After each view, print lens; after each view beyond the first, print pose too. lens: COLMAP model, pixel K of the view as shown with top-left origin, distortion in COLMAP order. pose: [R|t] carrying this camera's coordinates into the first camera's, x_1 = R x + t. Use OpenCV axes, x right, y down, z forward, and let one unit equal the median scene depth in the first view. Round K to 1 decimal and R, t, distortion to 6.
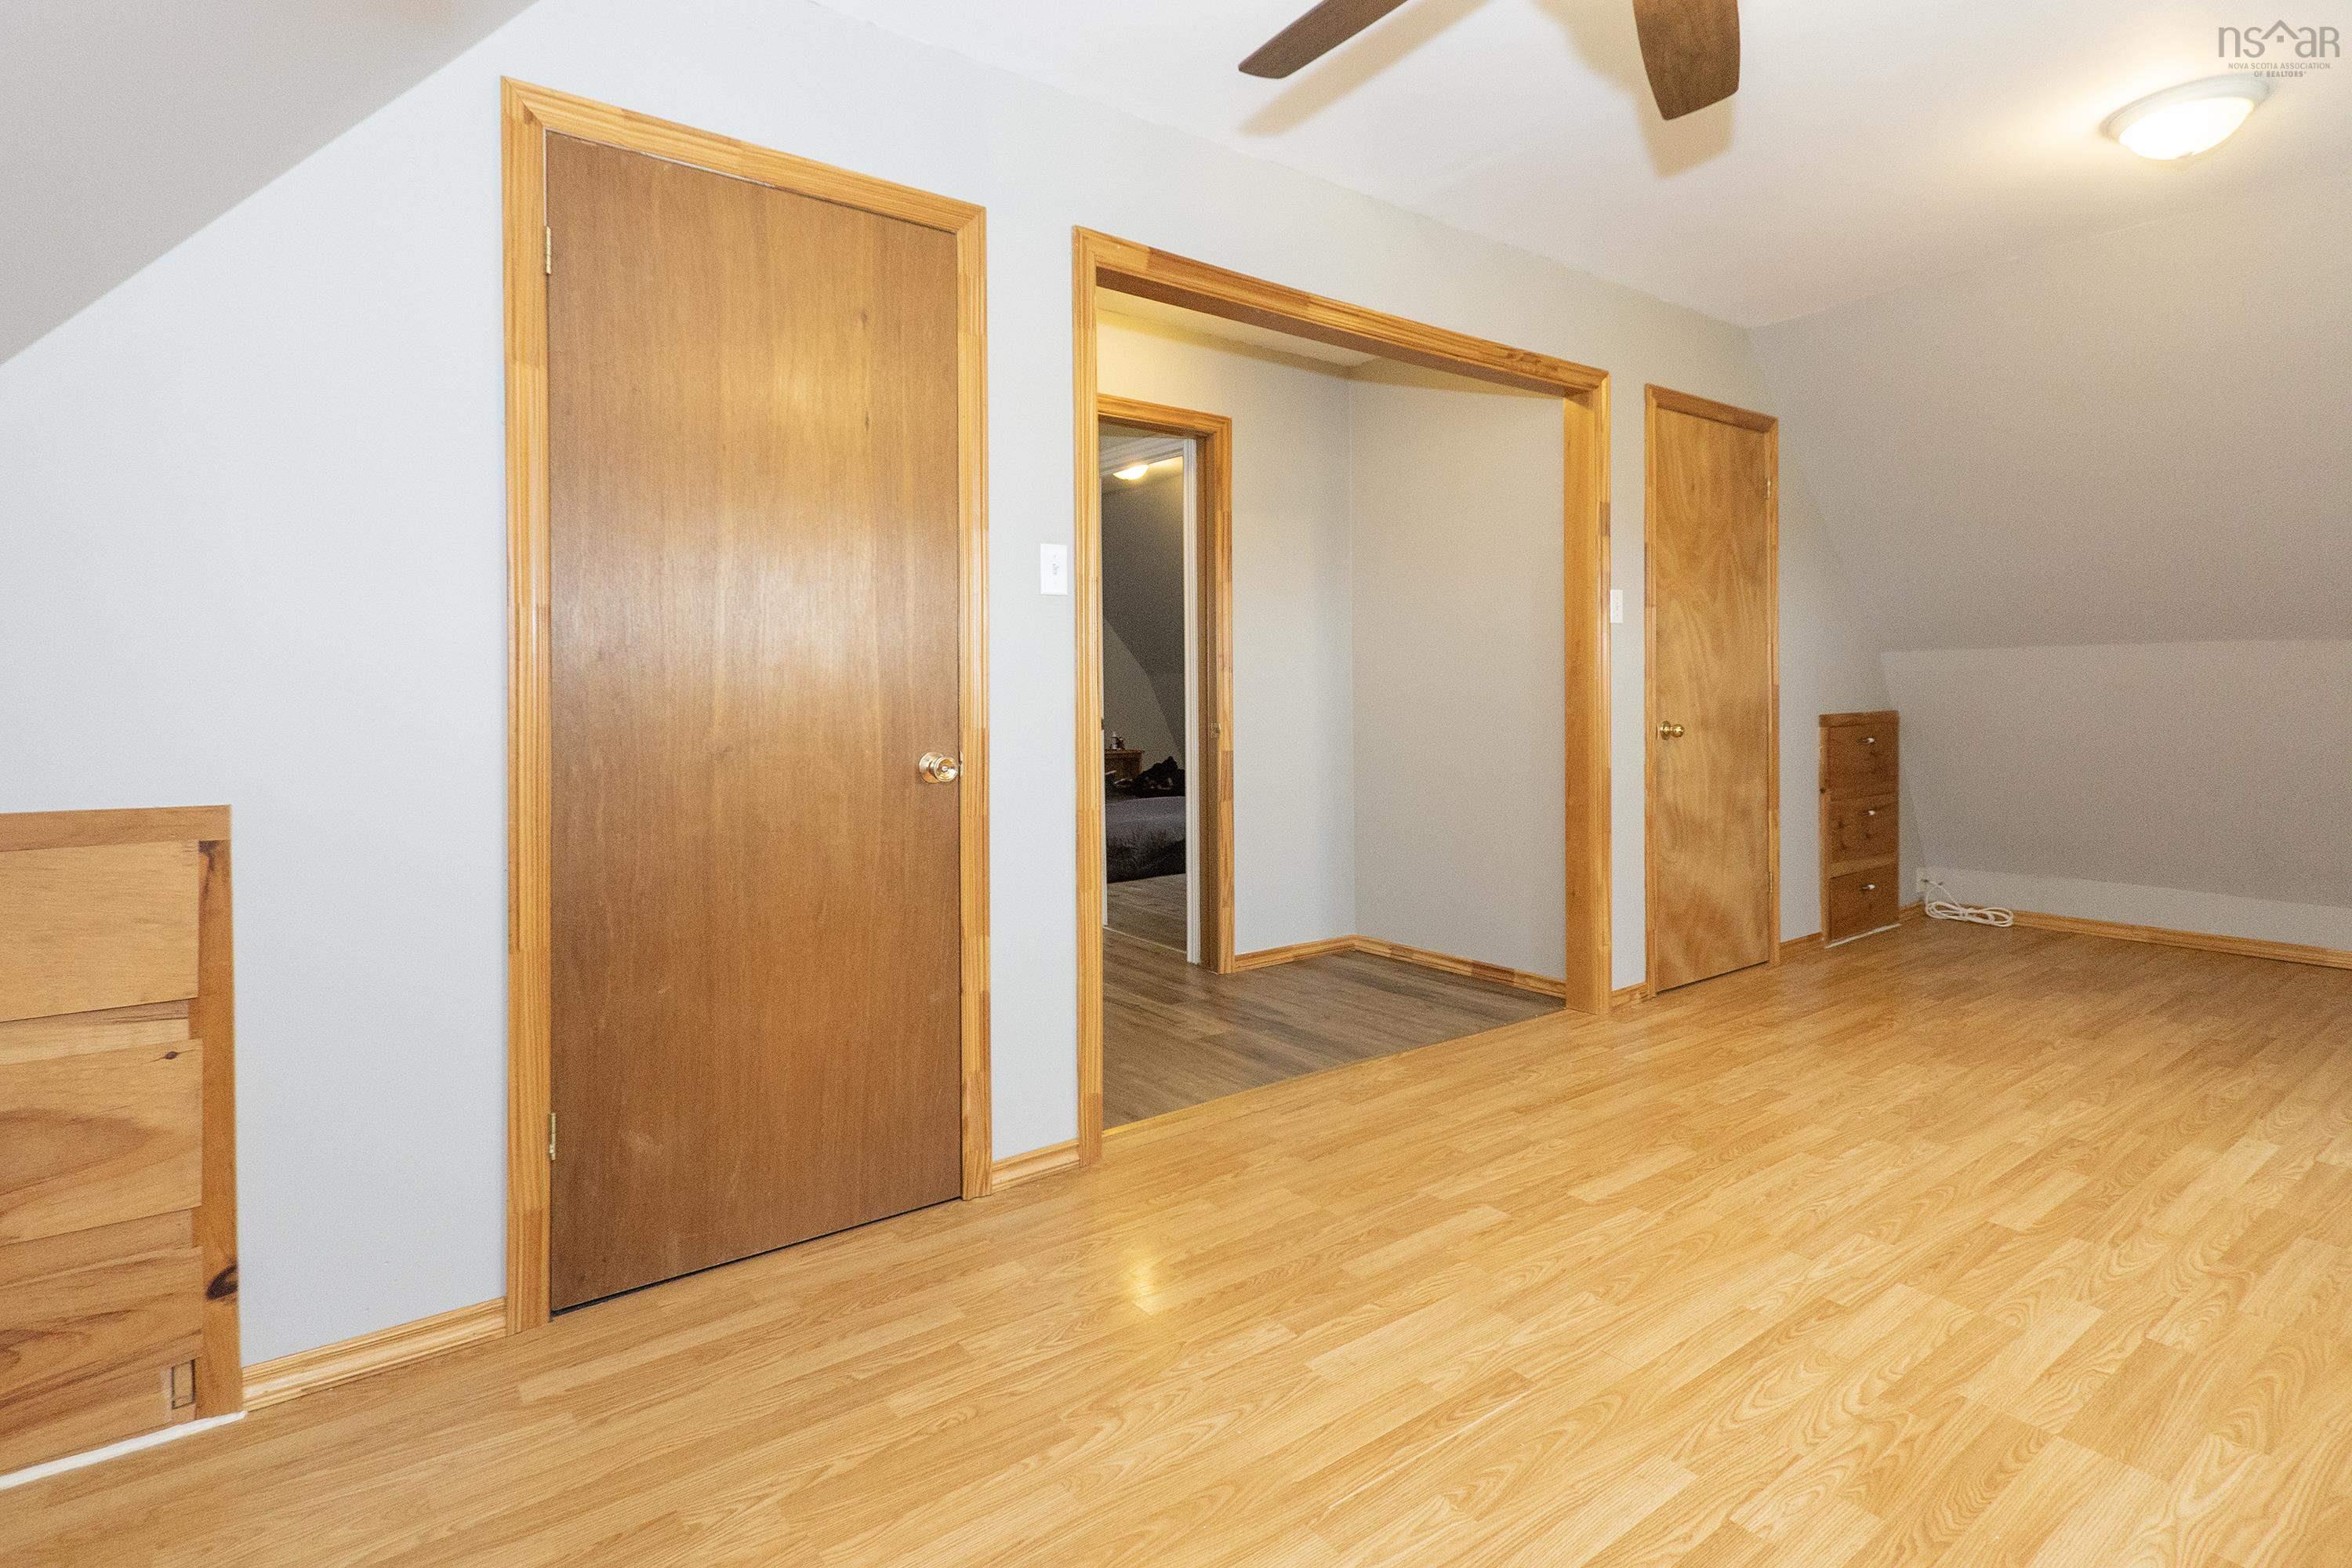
lens RADIAL K [[1160.0, 0, 1181.0], [0, 1160.0, 689.1], [0, 0, 1]] dist [0.002706, -0.001847]
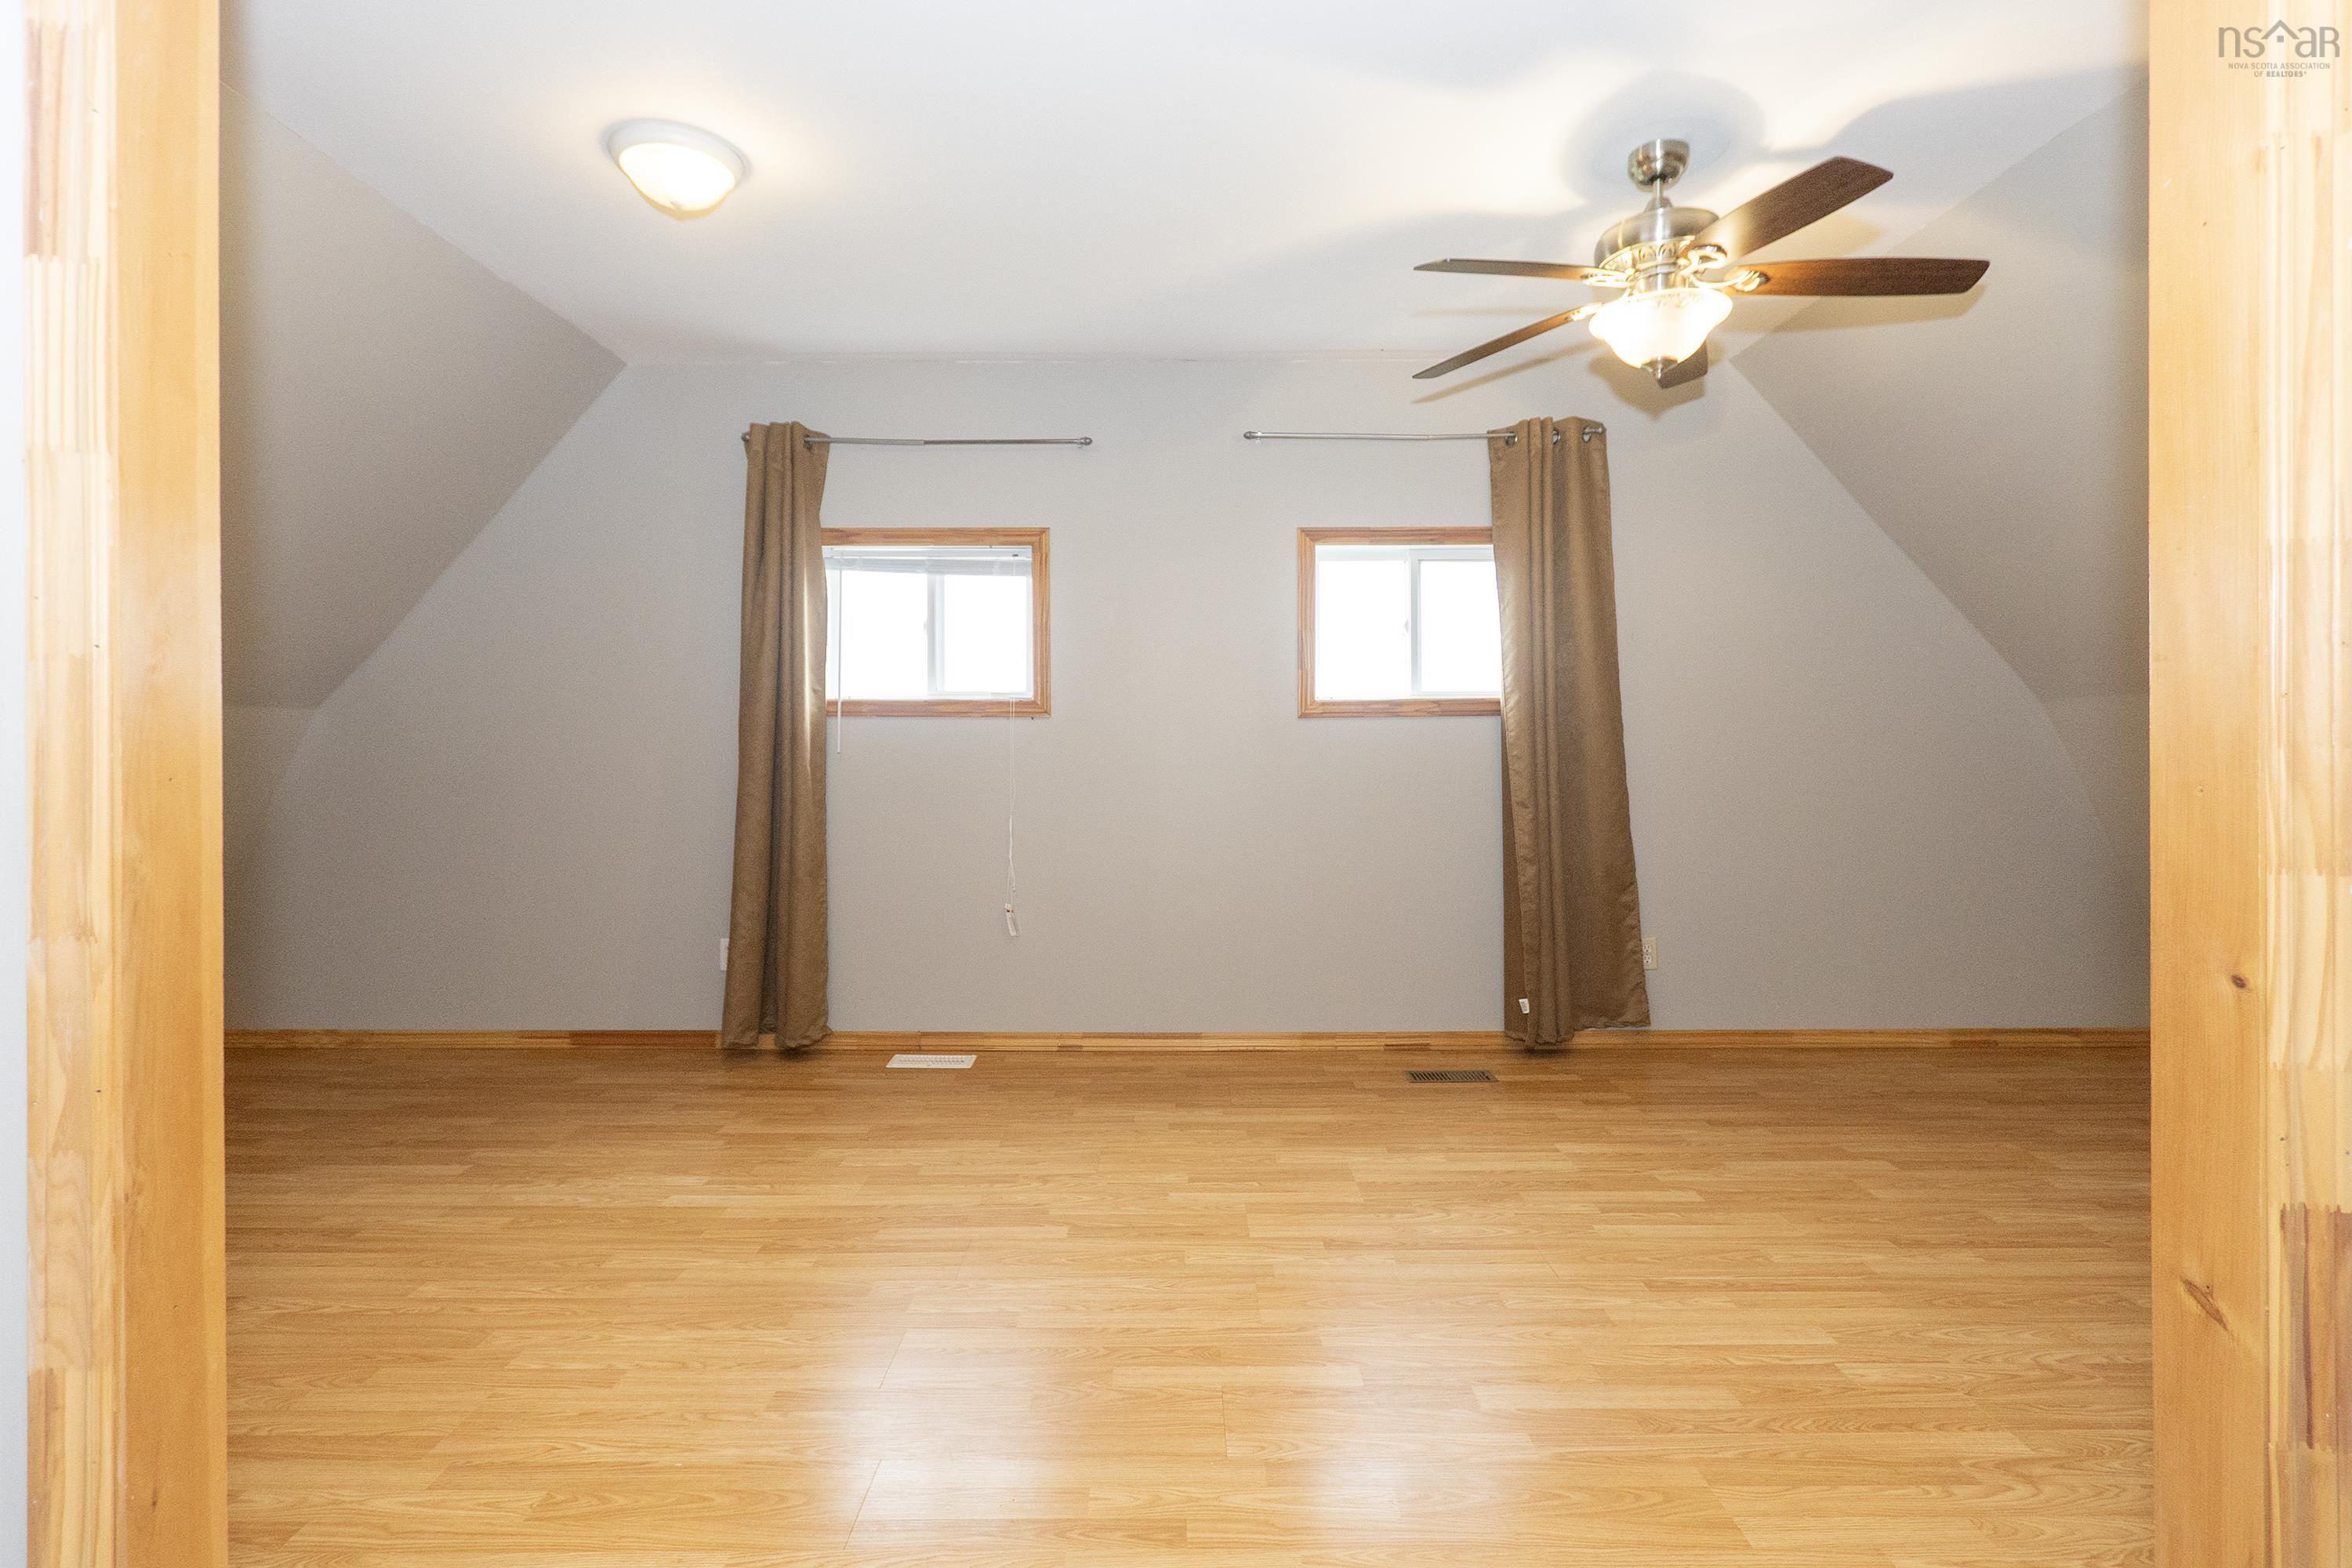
lens RADIAL K [[1138.5, 0, 1170.3], [0, 1138.5, 751.7], [0, 0, 1]] dist [0.001256, 0.000021]
pose [[-0.801188, 0.007760, 0.598363, -0.033851], [0.010691, 0.999942, 0.001347, -0.002812], [-0.598317, 0.007476, -0.801224, 1.879935]]
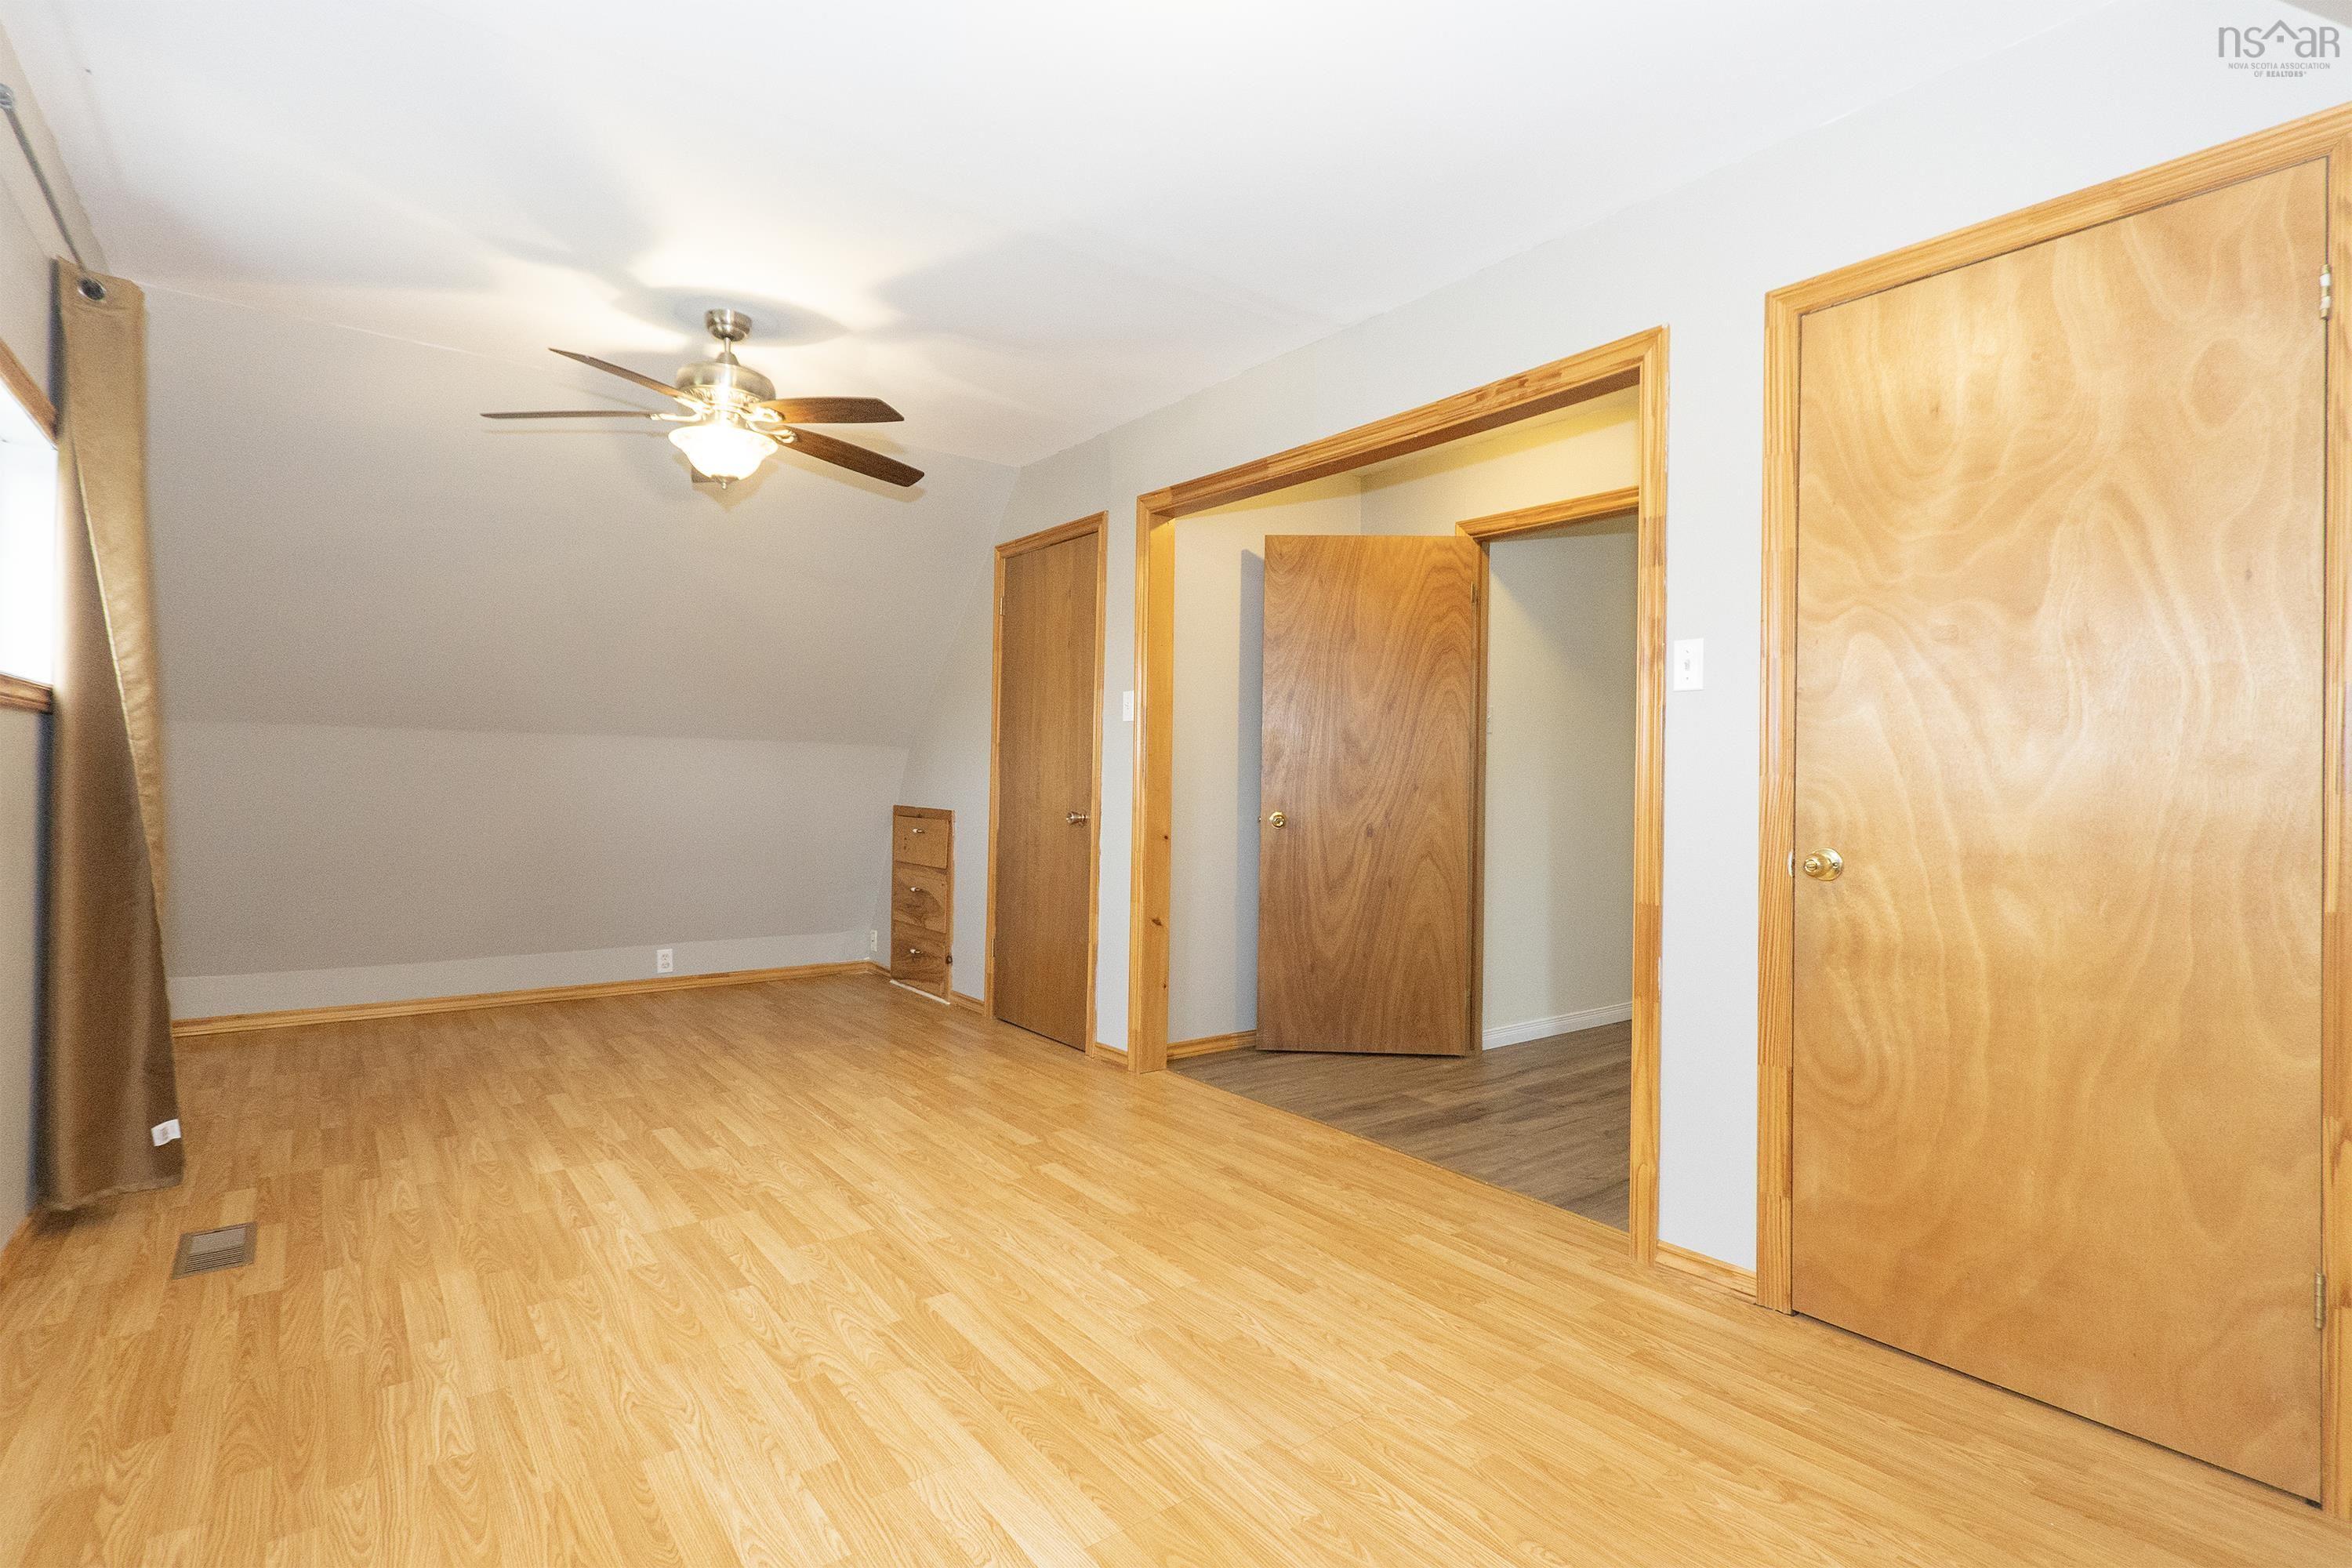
lens RADIAL K [[1123.0, 0, 1187.8], [0, 1123.0, 778.0], [0, 0, 1]] dist [0.001176, -0.000986]
pose [[0.021439, 0.002862, -0.999766, 1.775257], [-0.016742, 0.999857, 0.002503, -0.007738], [0.999630, 0.016684, 0.021484, 1.235293]]
